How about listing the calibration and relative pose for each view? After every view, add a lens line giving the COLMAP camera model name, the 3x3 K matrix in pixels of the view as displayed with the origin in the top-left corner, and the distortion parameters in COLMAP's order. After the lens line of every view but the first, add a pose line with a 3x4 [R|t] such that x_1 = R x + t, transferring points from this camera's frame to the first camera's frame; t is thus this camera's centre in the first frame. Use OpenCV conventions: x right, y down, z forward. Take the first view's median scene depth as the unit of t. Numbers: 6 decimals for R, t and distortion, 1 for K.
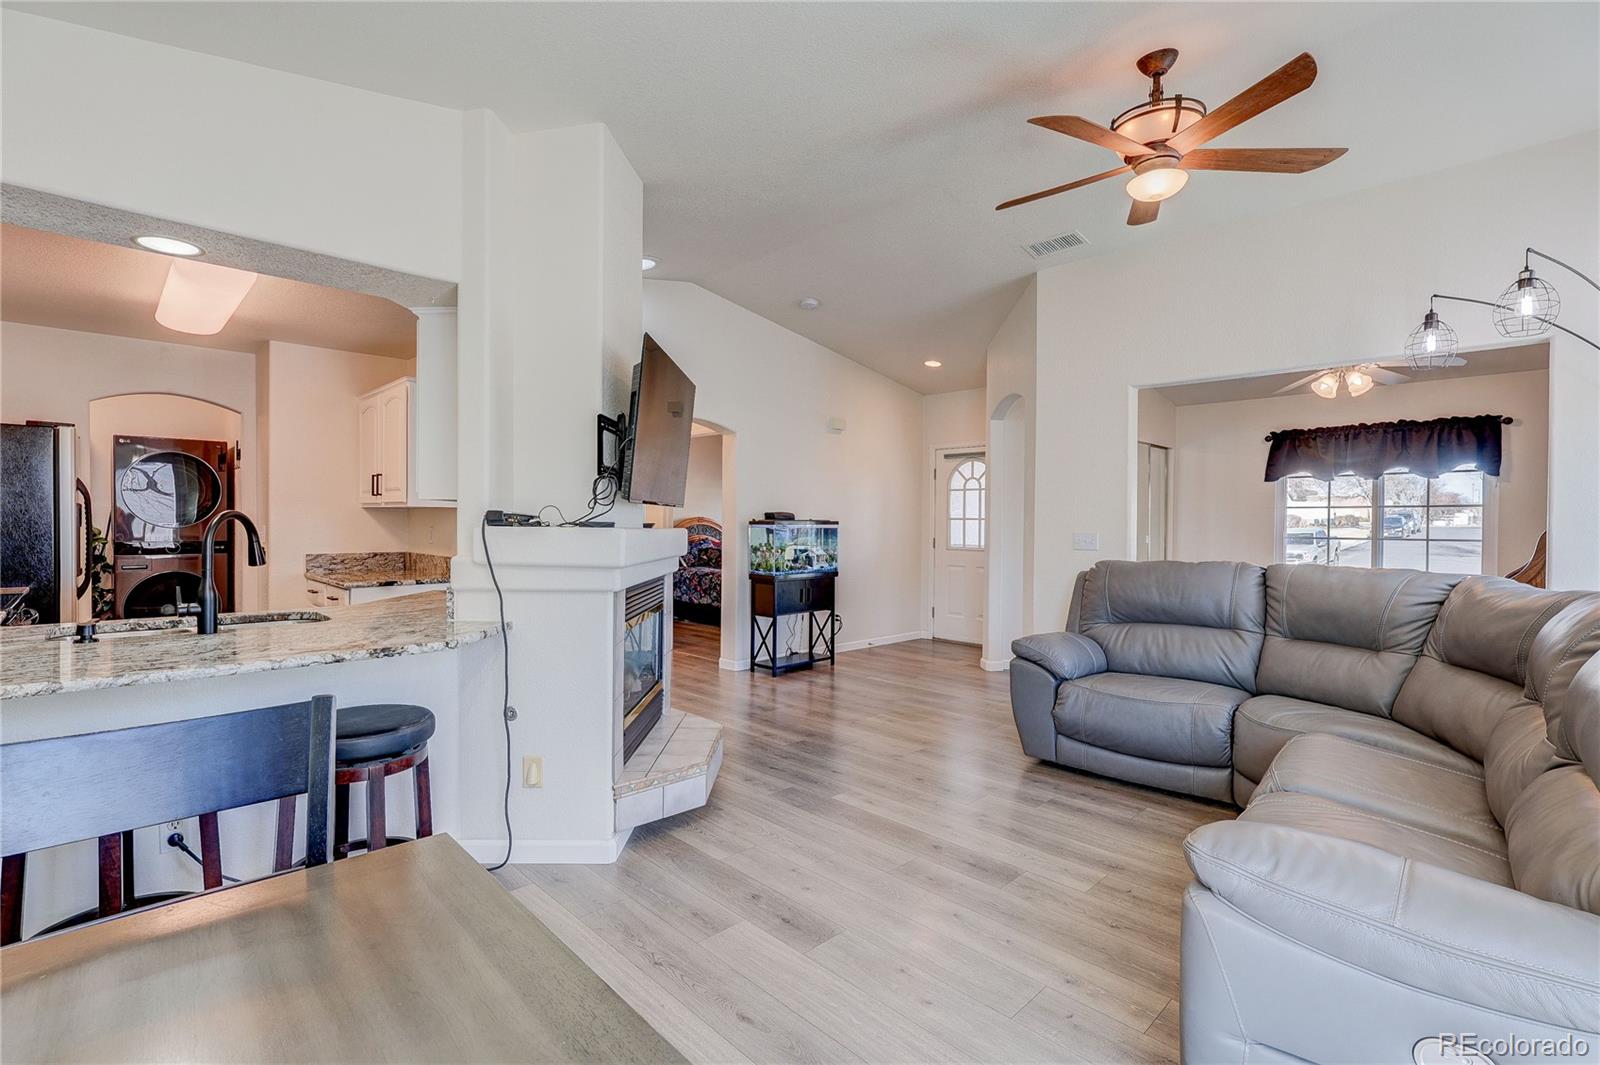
lens RADIAL K [[745.7, 0, 802.6], [0, 745.7, 522.7], [0, 0, 1]] dist [-0.002586, 0.001453]
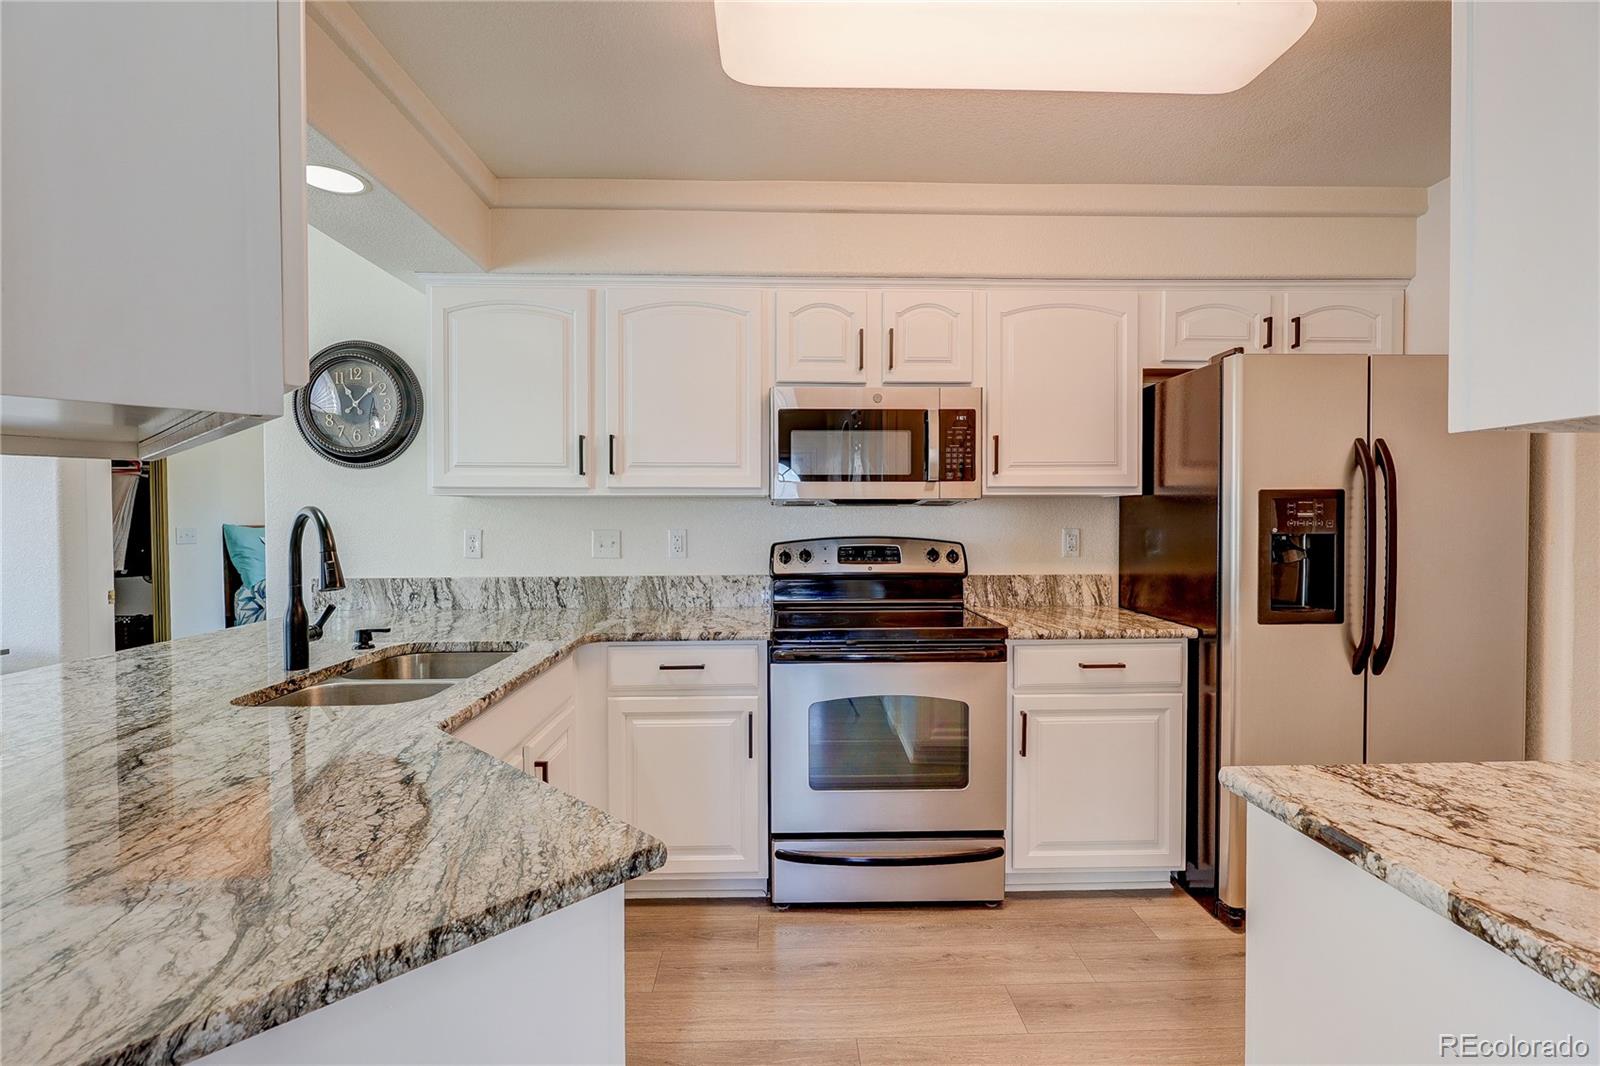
lens RADIAL K [[745.7, 0, 802.6], [0, 745.7, 523.2], [0, 0, 1]] dist [-0.002586, 0.001453]
pose [[-0.668938, -0.000768, -0.743318, -0.310218], [-0.003857, 0.999990, 0.002438, -0.001168], [0.743309, 0.004498, -0.668934, 1.006365]]
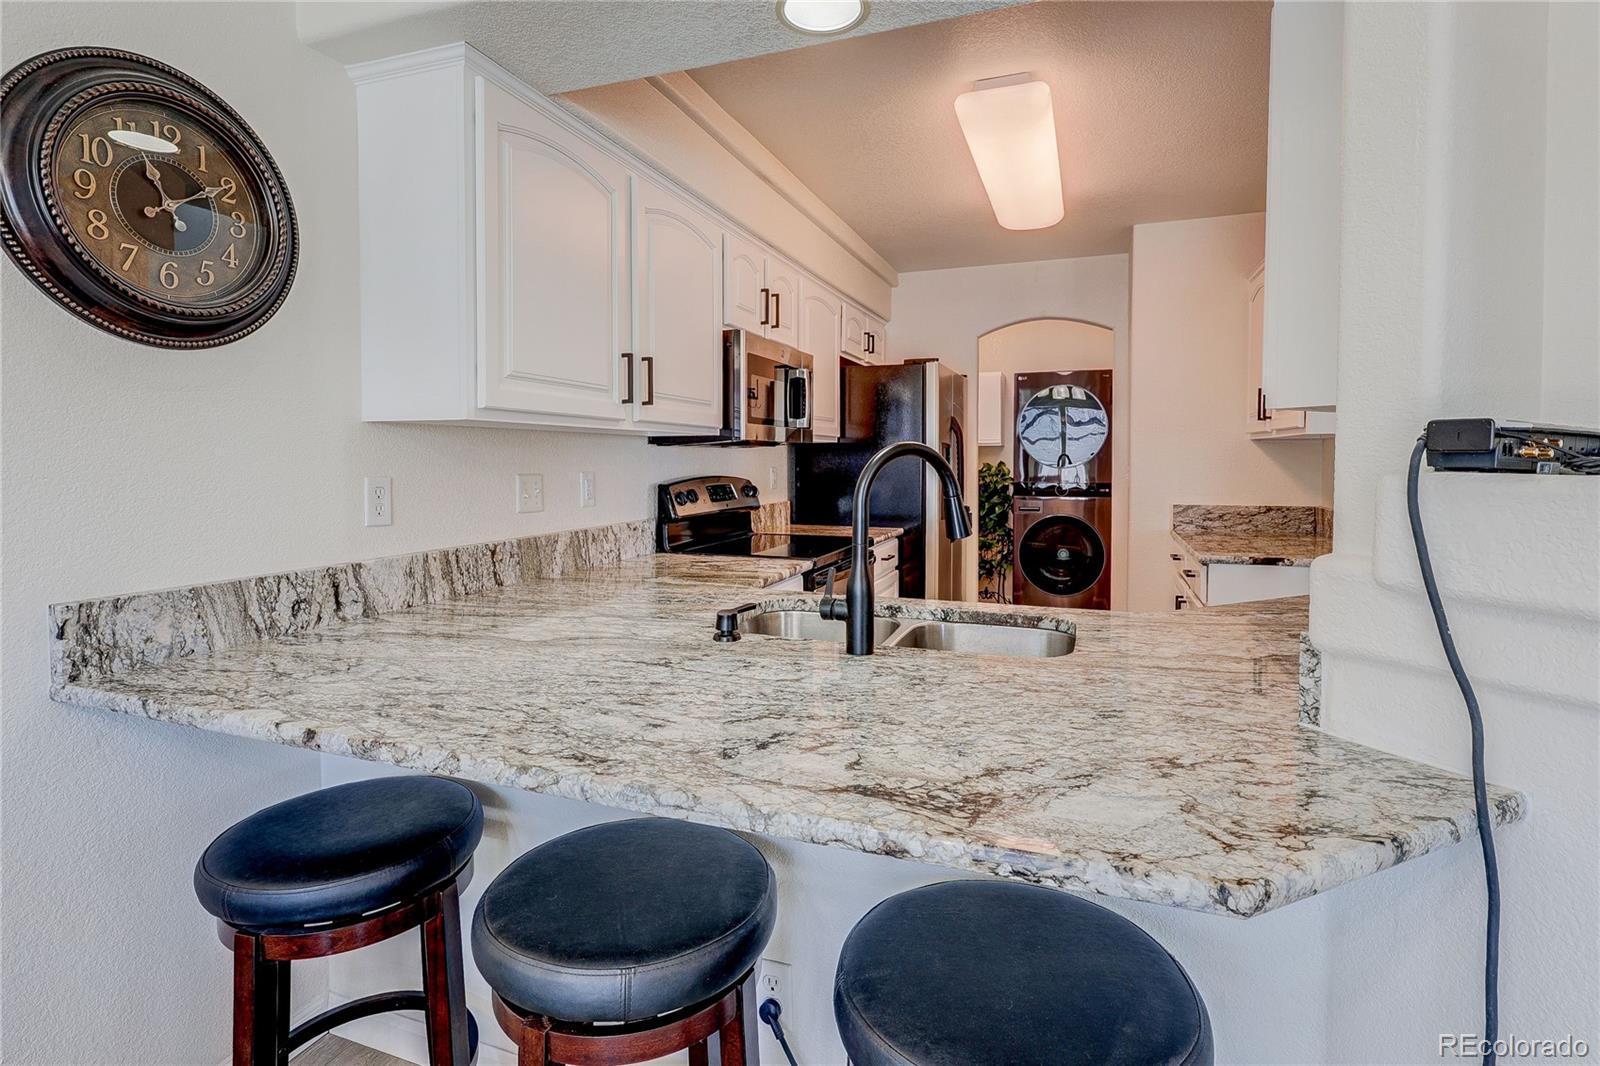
lens RADIAL K [[776.9, 0, 801.5], [0, 776.9, 486.3], [0, 0, 1]] dist [0.000503, 0.000444]
pose [[0.432642, 0.025429, -0.901207, -0.145089], [0.002783, 0.999560, 0.029541, 0.000402], [0.901561, -0.015289, 0.432381, 0.371309]]
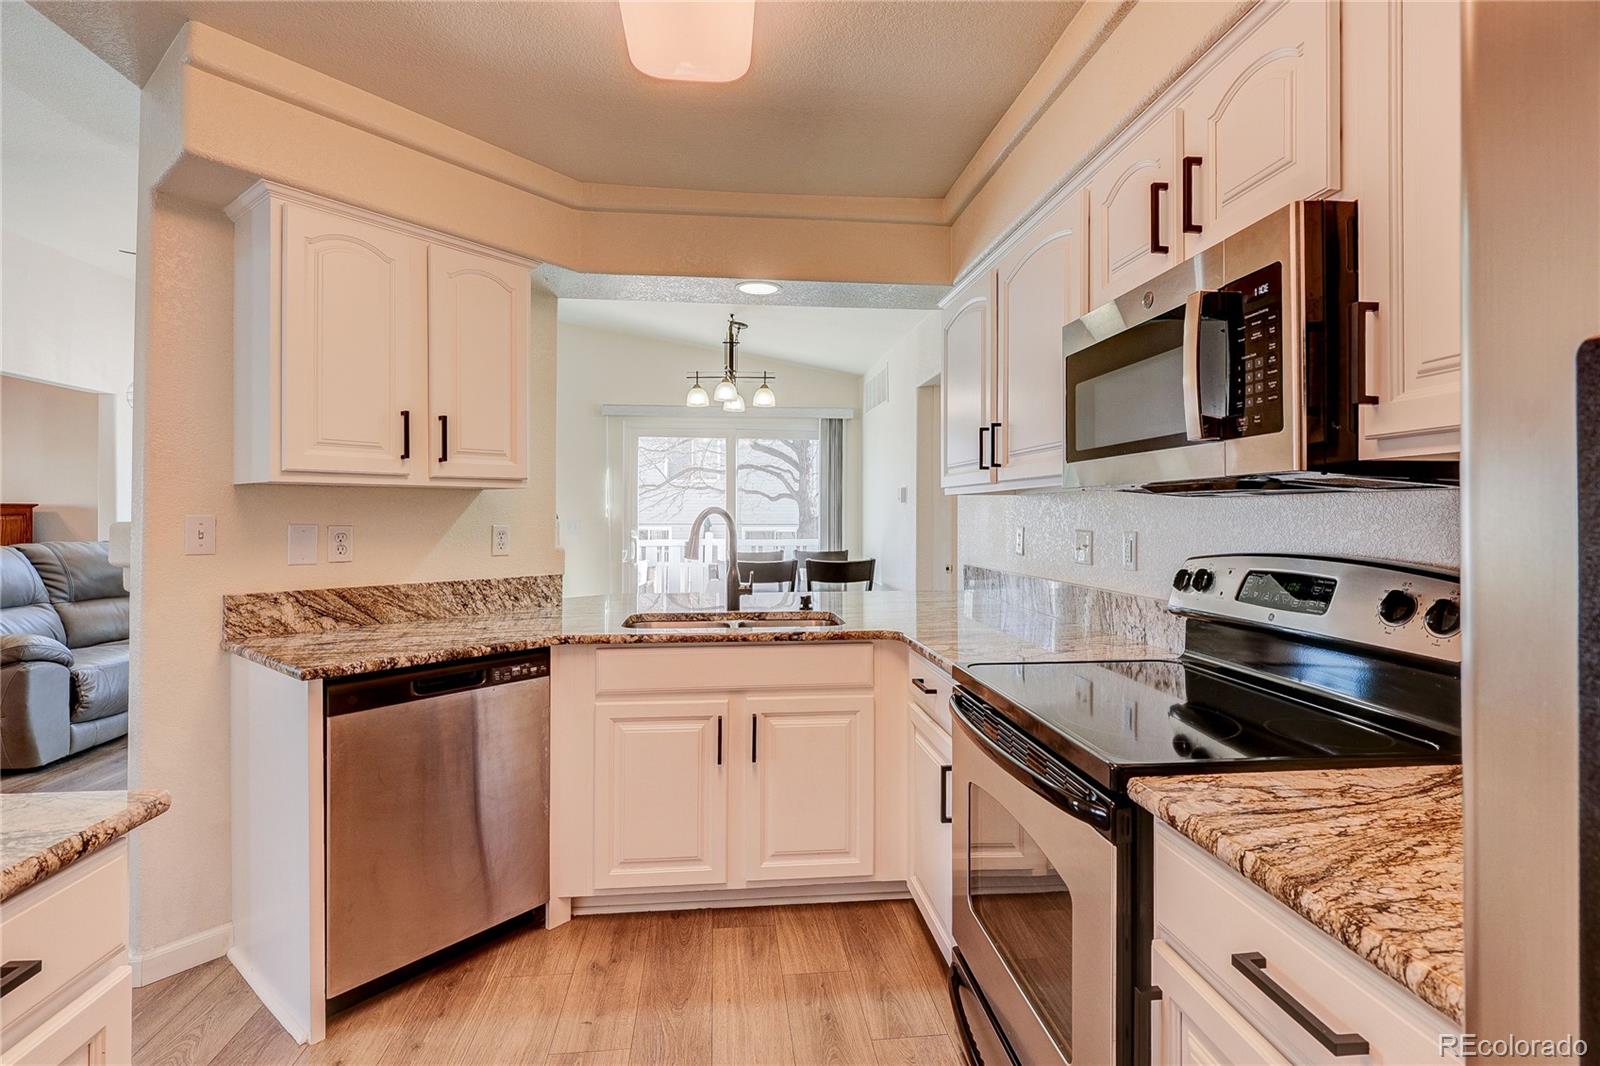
lens RADIAL K [[774.6, 0, 800.0], [0, 774.6, 533.0], [0, 0, 1]] dist [-0.000590, 0.001150]
pose [[-0.787692, -0.017775, 0.615813, -0.873726], [0.000695, 0.999557, 0.029741, -0.007537], [-0.616069, 0.023855, -0.787331, 1.012270]]
